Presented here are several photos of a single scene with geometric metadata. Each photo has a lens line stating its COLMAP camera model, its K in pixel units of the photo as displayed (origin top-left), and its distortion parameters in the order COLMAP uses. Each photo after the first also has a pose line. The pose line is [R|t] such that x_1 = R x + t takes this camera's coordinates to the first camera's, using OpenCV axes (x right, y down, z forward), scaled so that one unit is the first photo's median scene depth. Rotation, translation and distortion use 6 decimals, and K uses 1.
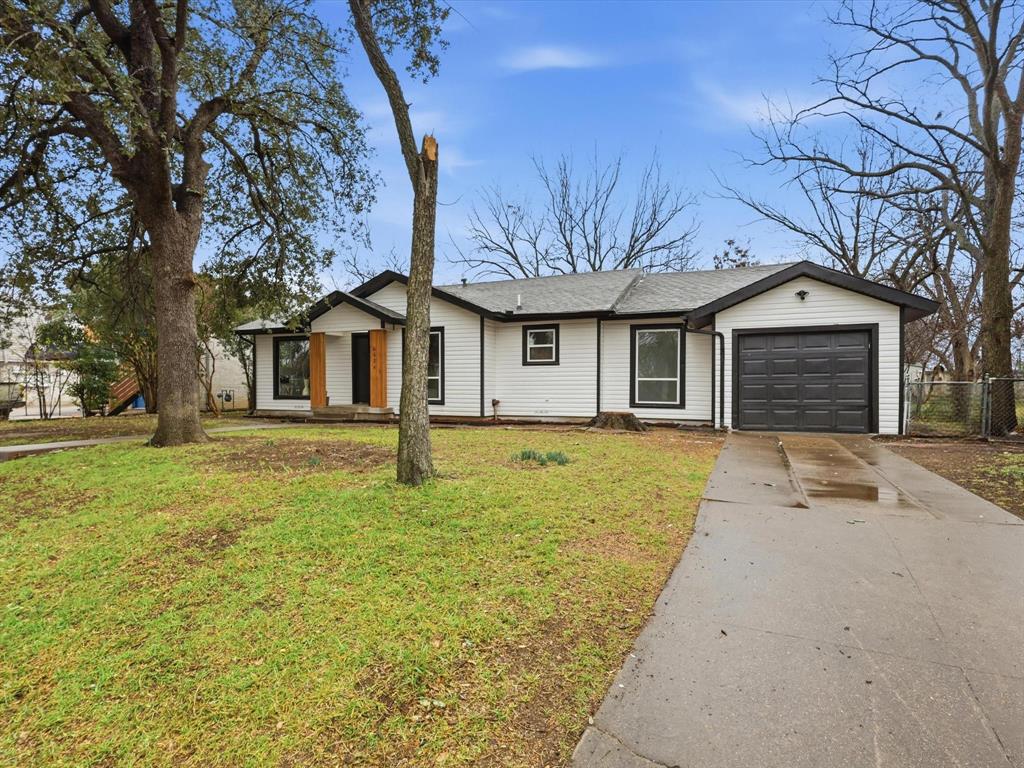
lens RADIAL K [[538.0, 0, 511.8], [0, 538.0, 380.5], [0, 0, 1]] dist [-0.001284, -0.000543]
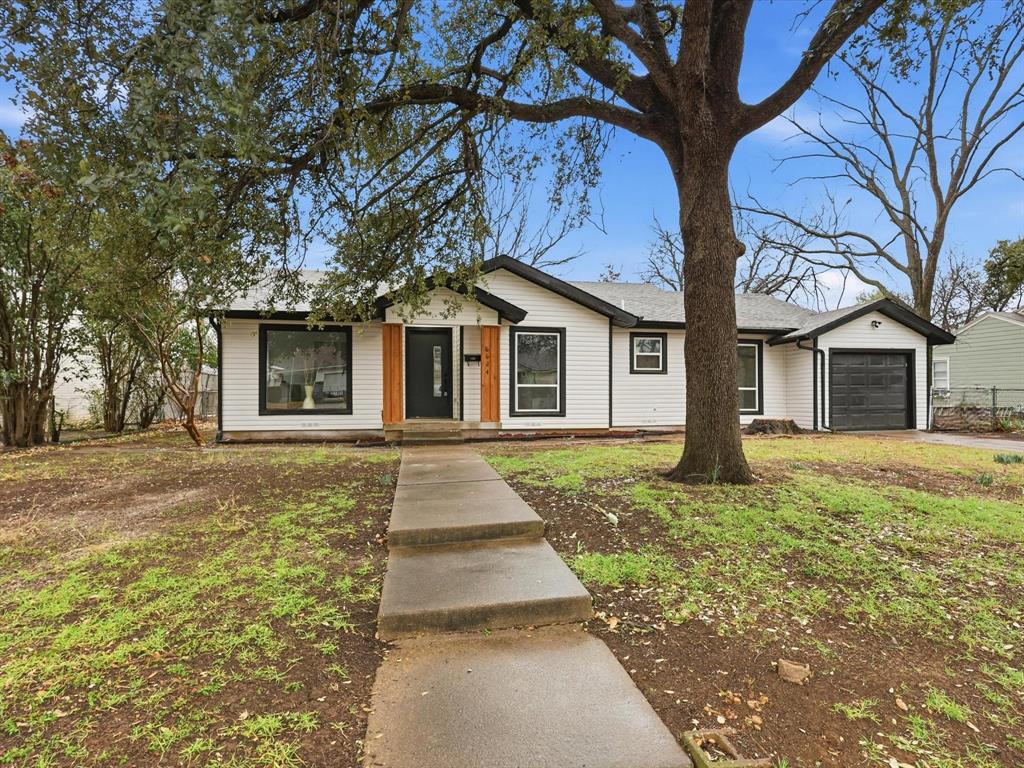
lens RADIAL K [[538.0, 0, 511.8], [0, 538.0, 380.5], [0, 0, 1]] dist [-0.001284, -0.000543]
pose [[0.832501, 0.013222, 0.553865, -0.707244], [-0.004651, 0.999847, -0.016878, 0.001494], [-0.554004, 0.011475, 0.832435, 0.326695]]
